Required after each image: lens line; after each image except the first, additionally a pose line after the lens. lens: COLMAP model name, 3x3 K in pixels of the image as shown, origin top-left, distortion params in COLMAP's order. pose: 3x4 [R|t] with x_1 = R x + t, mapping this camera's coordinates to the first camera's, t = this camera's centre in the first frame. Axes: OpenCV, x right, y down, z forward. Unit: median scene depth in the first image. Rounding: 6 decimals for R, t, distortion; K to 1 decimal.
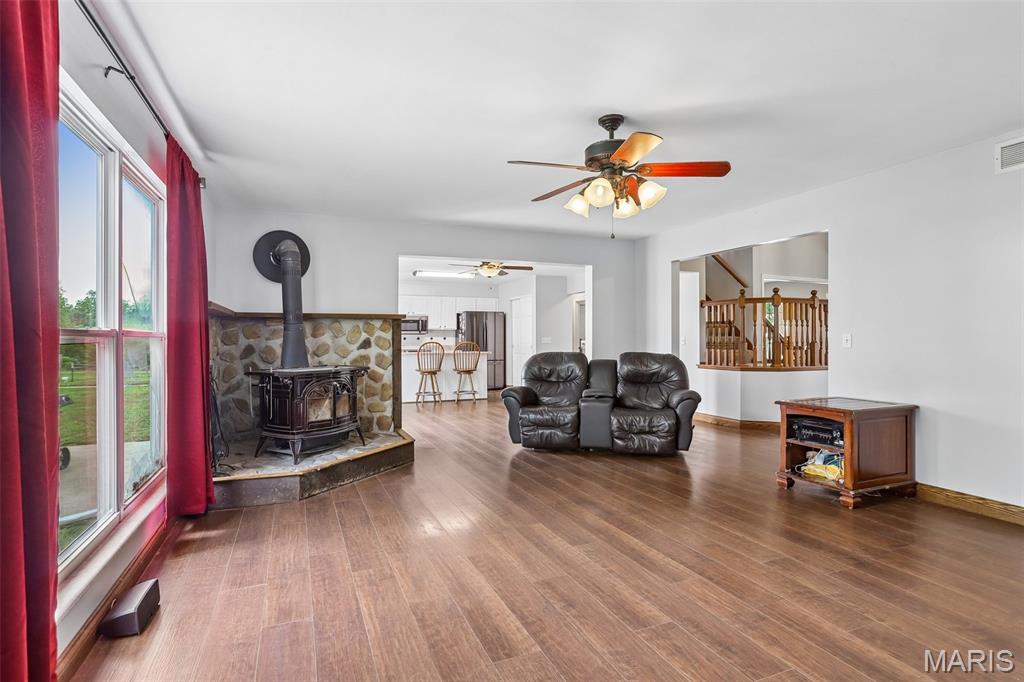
lens RADIAL K [[525.0, 0, 517.1], [0, 525.0, 339.1], [0, 0, 1]] dist [-0.016671, 0.001590]
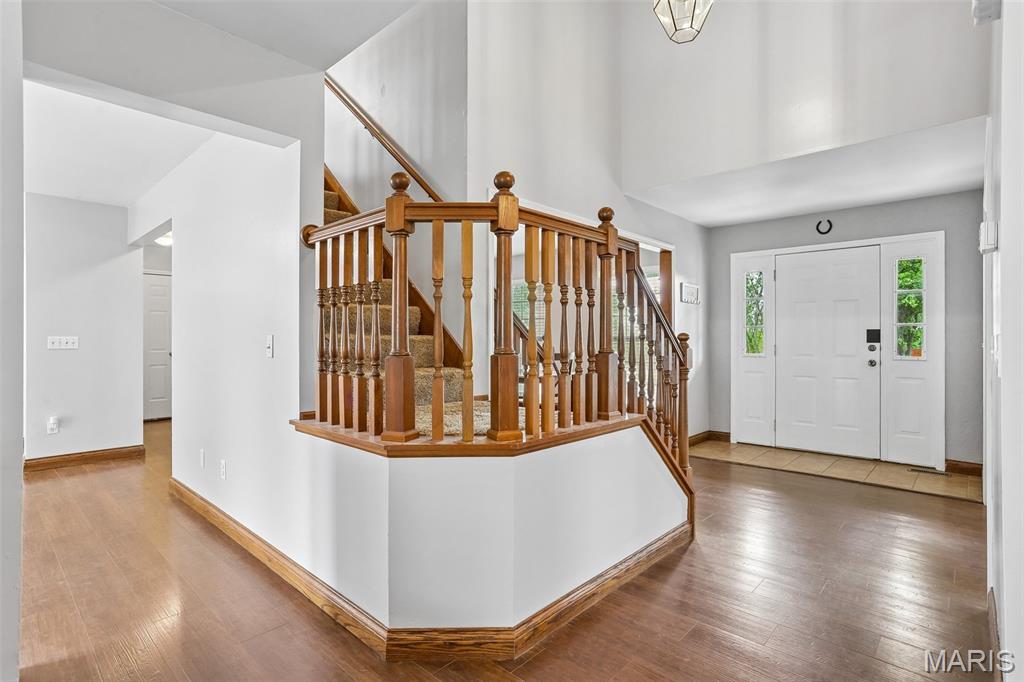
lens RADIAL K [[525.0, 0, 512.3], [0, 525.0, 338.5], [0, 0, 1]] dist [-0.016671, 0.001590]
pose [[0.919356, 0.001173, 0.393424, 0.369792], [-0.001884, 0.999997, 0.001422, -0.003691], [-0.393421, -0.002049, 0.919356, 0.698743]]
